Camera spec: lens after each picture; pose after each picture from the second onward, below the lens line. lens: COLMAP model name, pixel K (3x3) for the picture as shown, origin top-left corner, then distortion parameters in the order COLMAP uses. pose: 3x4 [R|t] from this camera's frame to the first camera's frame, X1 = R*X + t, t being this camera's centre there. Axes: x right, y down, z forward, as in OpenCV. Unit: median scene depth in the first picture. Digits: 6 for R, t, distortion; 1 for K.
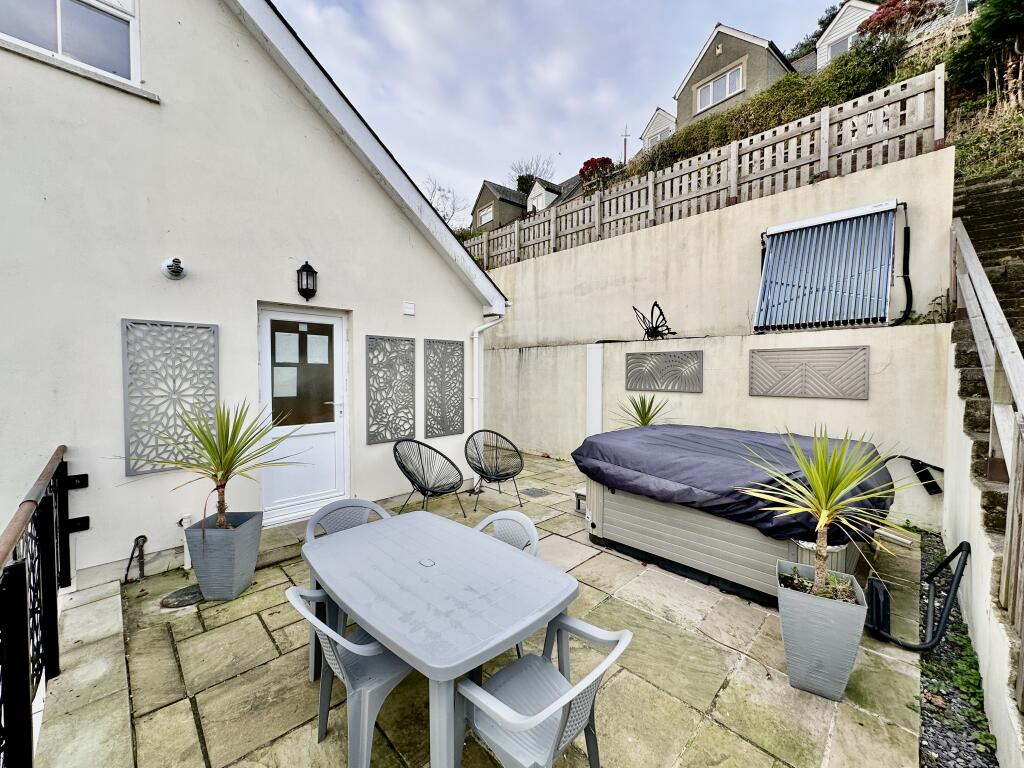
lens RADIAL K [[406.5, 0, 512.0], [0, 406.5, 384.0], [0, 0, 1]] dist [0.000205, -0.000712]
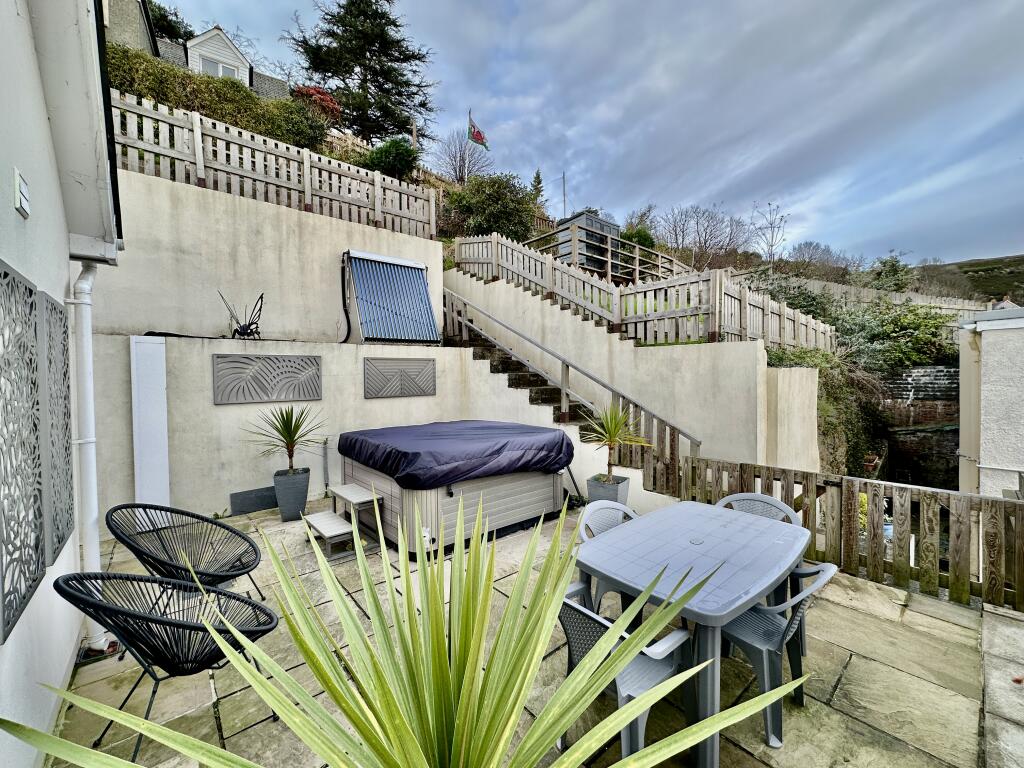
lens RADIAL K [[406.5, 0, 512.0], [0, 406.5, 384.0], [0, 0, 1]] dist [0.000205, -0.000712]
pose [[0.074289, -0.025427, 0.996913, -0.431459], [0.043501, 0.998806, 0.022233, -0.016341], [-0.996288, 0.041715, 0.075306, 0.442795]]
